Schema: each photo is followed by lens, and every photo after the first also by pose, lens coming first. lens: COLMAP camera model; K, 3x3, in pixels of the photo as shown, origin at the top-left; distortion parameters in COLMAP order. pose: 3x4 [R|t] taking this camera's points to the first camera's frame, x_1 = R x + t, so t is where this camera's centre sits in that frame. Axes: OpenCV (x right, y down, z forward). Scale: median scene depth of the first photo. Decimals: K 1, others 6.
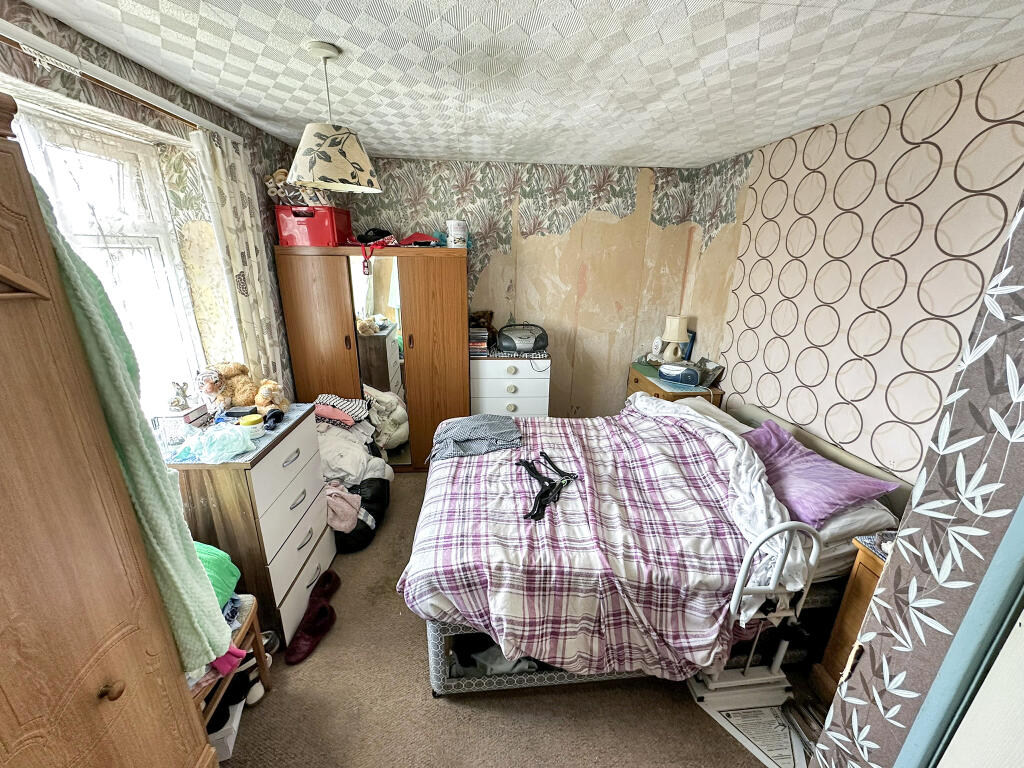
lens RADIAL K [[411.3, 0, 516.5], [0, 411.3, 386.9], [0, 0, 1]] dist [0.001122, 0.000303]
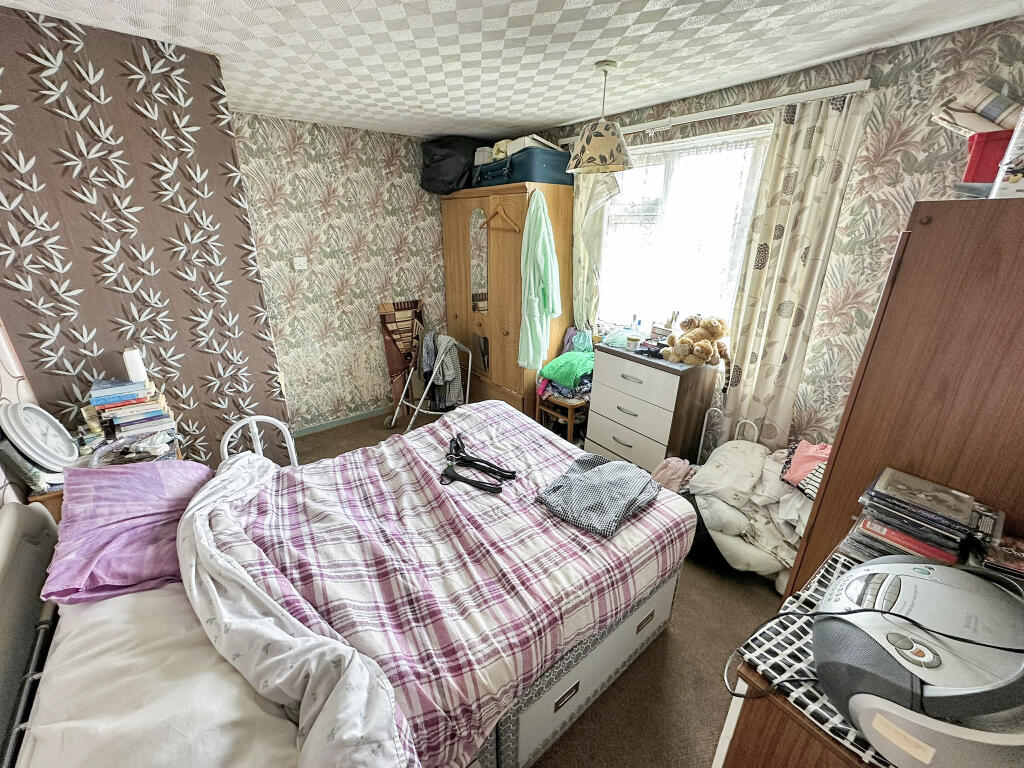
lens RADIAL K [[411.3, 0, 515.5], [0, 411.3, 383.4], [0, 0, 1]] dist [0.001122, 0.000303]
pose [[-0.838238, 0.172490, -0.517305, 0.471458], [-0.192252, 0.794258, 0.576361, -0.519066], [0.510291, 0.582581, -0.632616, 1.670518]]
